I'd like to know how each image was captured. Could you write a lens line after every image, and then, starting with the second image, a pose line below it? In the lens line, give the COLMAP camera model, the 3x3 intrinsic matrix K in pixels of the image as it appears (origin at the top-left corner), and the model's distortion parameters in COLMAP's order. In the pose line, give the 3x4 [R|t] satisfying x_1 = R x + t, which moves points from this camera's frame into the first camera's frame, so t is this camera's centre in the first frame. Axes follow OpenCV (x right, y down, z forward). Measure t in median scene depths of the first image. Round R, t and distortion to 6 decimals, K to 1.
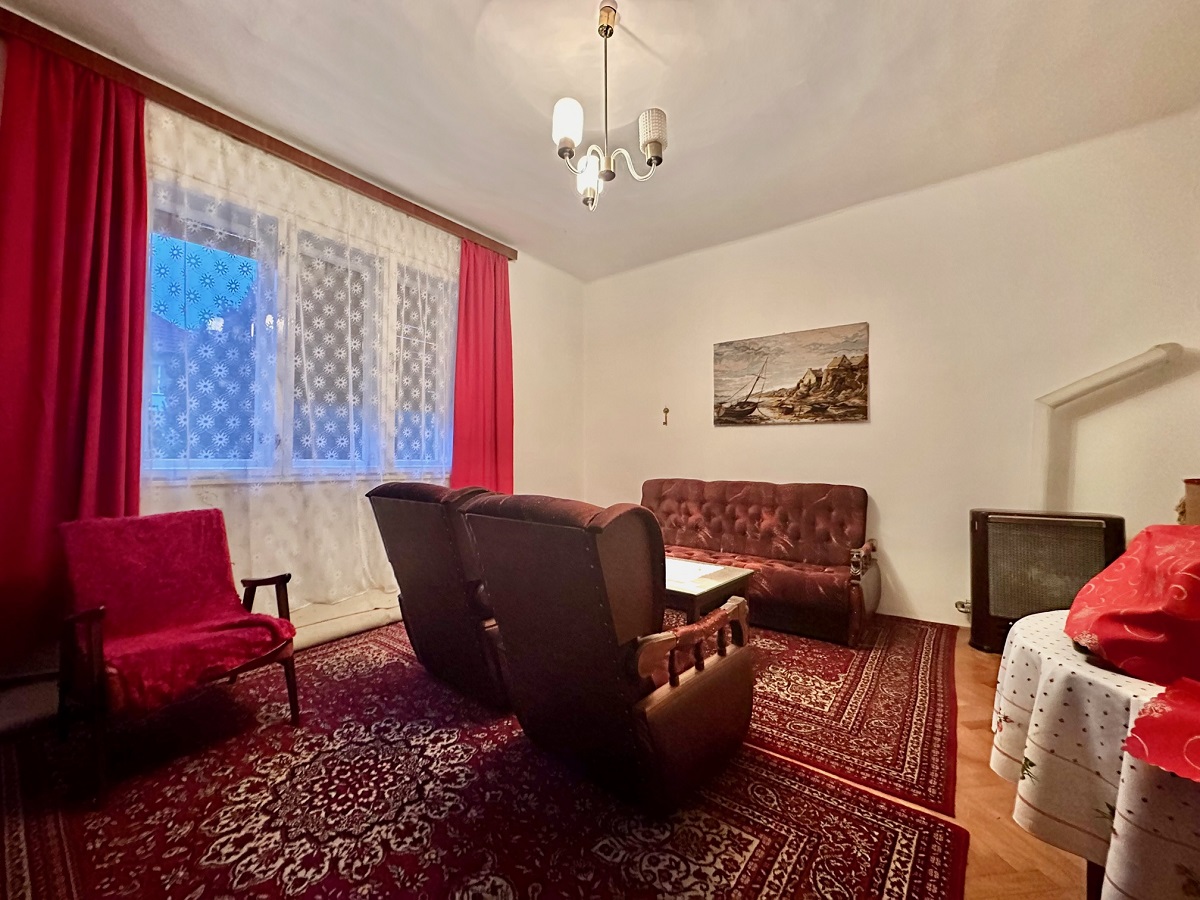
lens RADIAL K [[476.6, 0, 598.1], [0, 476.6, 449.5], [0, 0, 1]] dist [-0.003874, 0.000936]
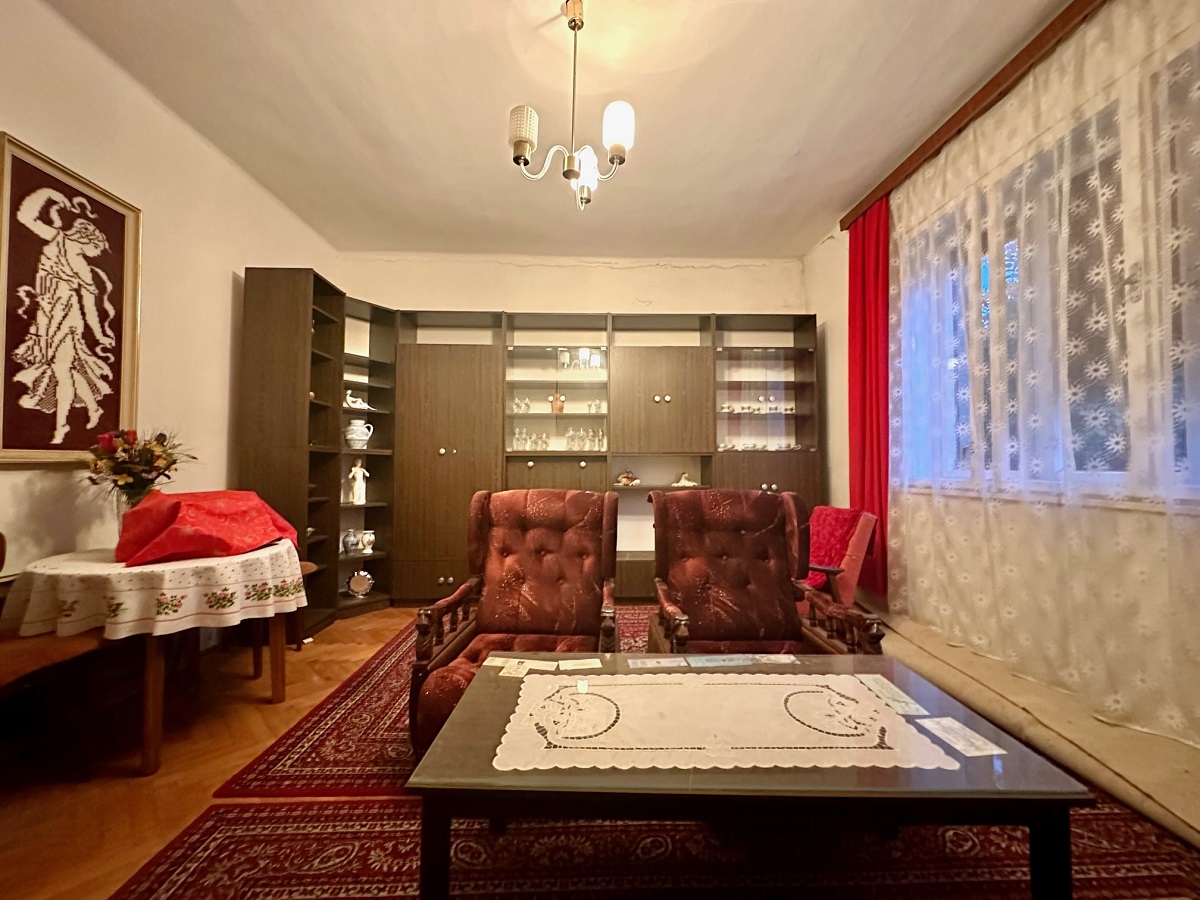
lens RADIAL K [[476.6, 0, 598.1], [0, 476.6, 449.5], [0, 0, 1]] dist [-0.003874, 0.000936]
pose [[-0.771940, -0.031193, -0.634929, 0.572833], [0.006413, 0.998362, -0.056845, 0.039929], [0.635663, -0.047952, -0.770476, 1.749899]]
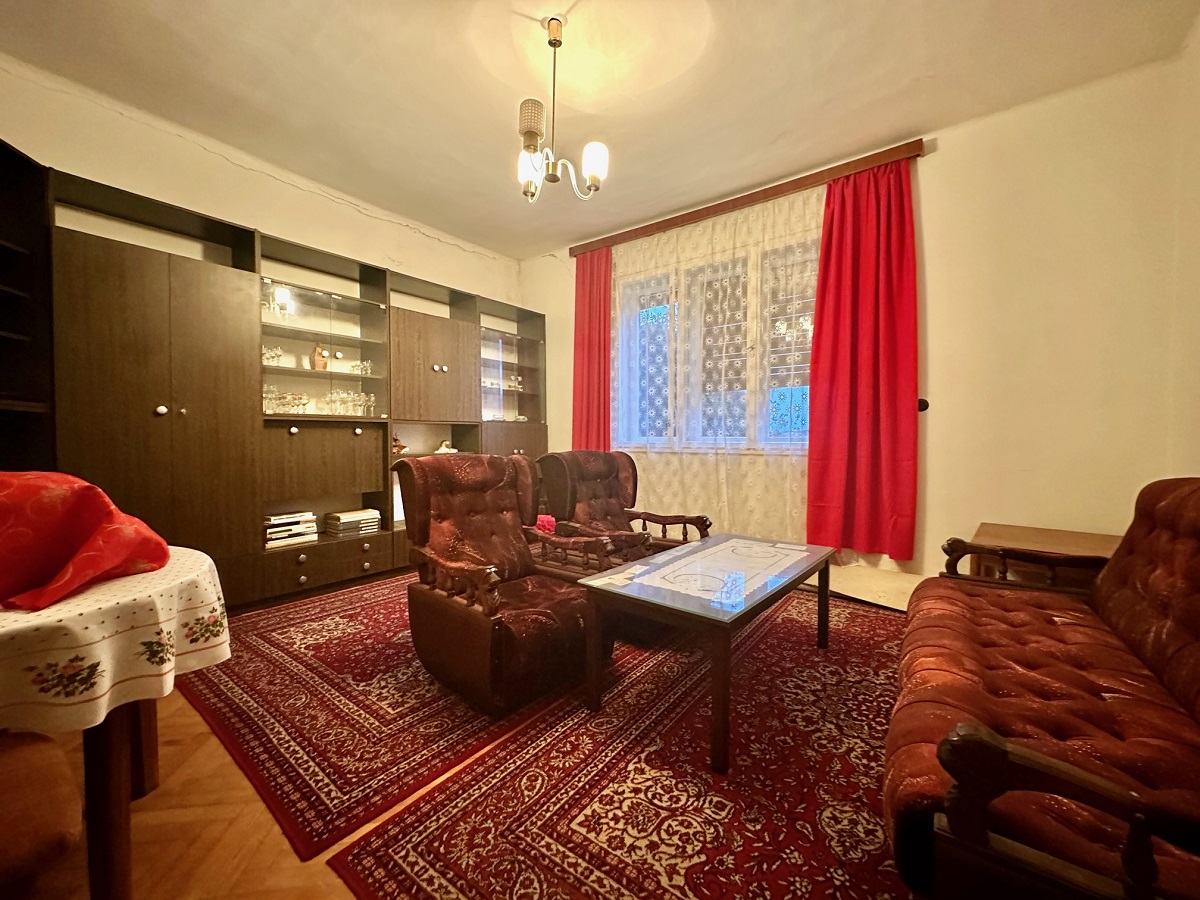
lens RADIAL K [[476.0, 0, 598.3], [0, 476.0, 452.2], [0, 0, 1]] dist [-0.001597, -0.000010]
pose [[0.010708, 0.021534, -0.999711, 1.140094], [0.020853, 0.999546, 0.021754, 0.046198], [0.999725, -0.021080, 0.010254, 1.079782]]
